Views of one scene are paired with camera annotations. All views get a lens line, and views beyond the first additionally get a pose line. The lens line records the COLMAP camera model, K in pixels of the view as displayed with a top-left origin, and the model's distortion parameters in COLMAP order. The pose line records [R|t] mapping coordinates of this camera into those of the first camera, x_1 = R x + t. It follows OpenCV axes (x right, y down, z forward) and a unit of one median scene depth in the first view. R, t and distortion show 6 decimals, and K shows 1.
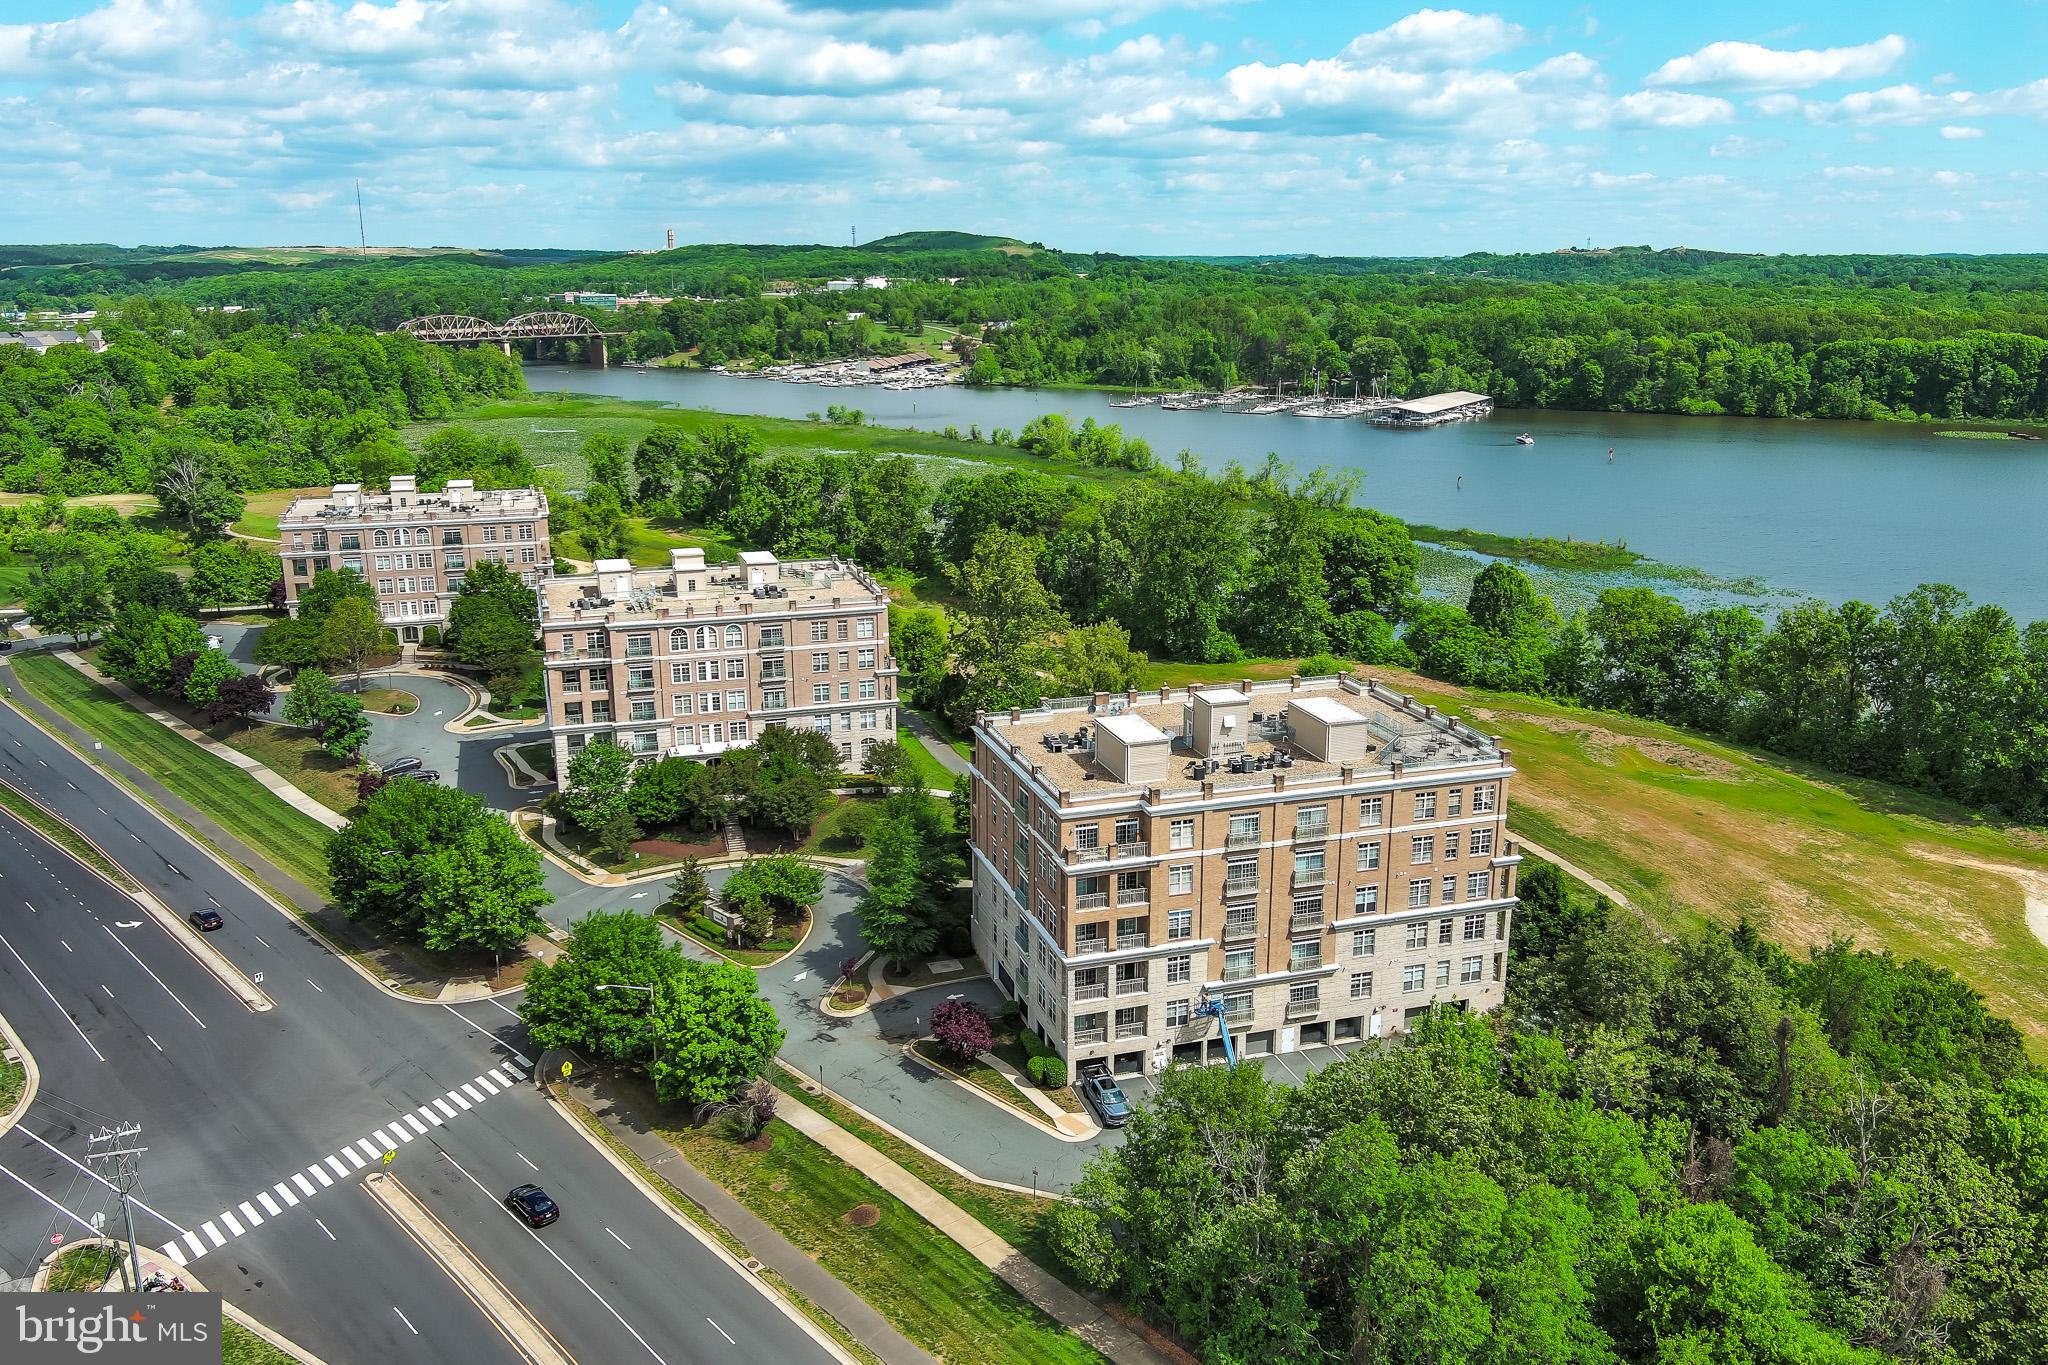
lens RADIAL K [[1588.6, 0, 1018.8], [0, 1588.6, 633.9], [0, 0, 1]] dist [0.006320, 0.001544]
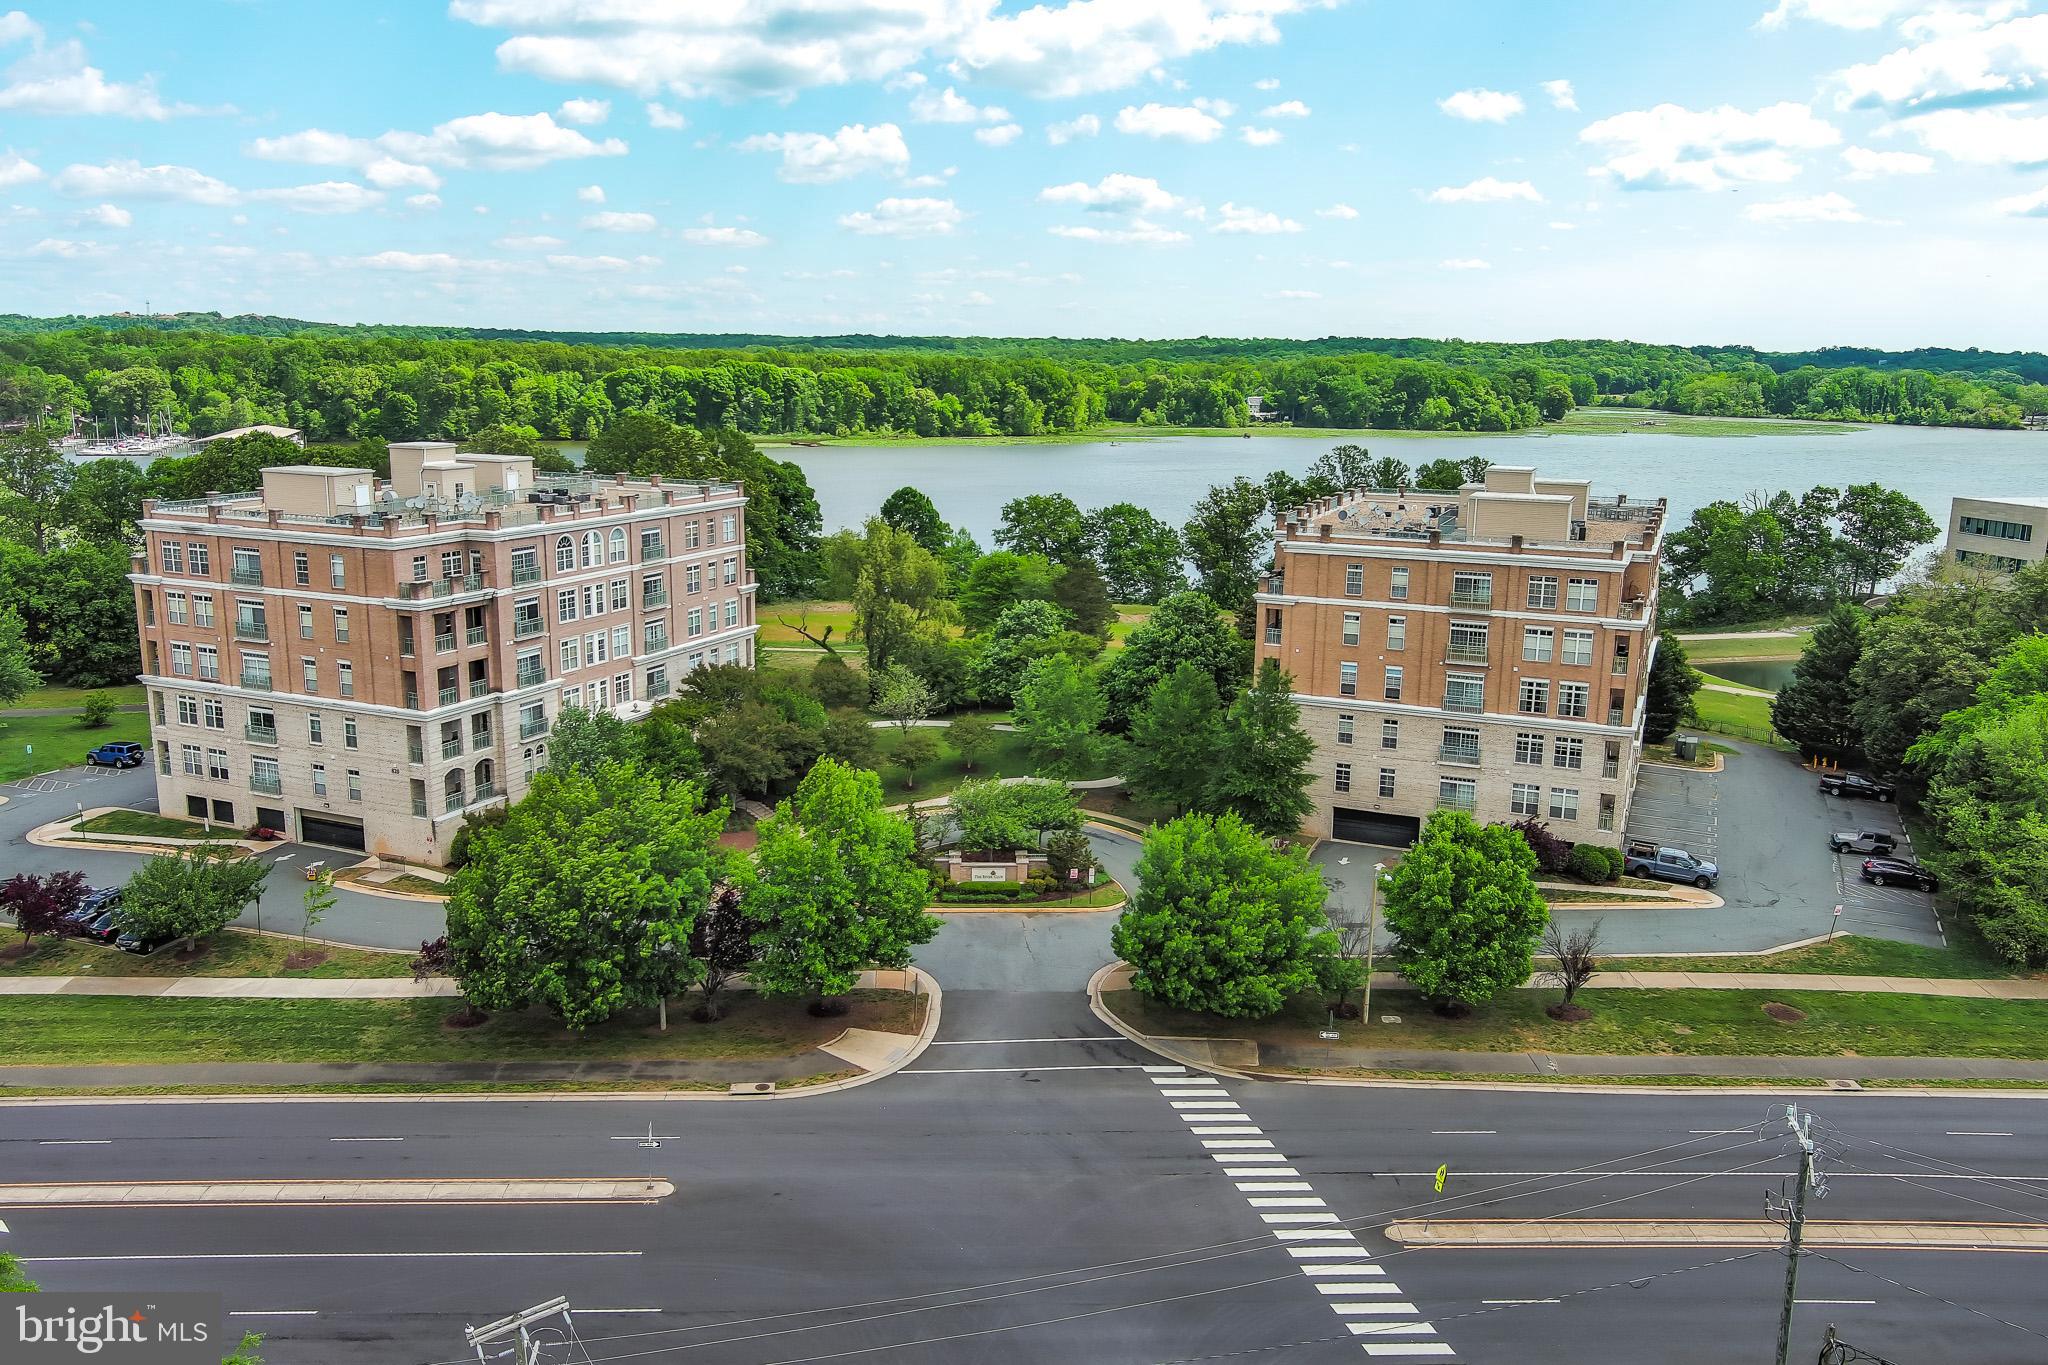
lens RADIAL K [[1577.9, 0, 1024.0], [0, 1577.9, 682.5], [0, 0, 1]] dist [0.015662, -0.001722]
pose [[0.660115, -0.143742, 0.737283, -0.133807], [0.155449, 0.986414, 0.053134, 0.011761], [-0.734904, 0.079535, 0.673491, 0.099671]]
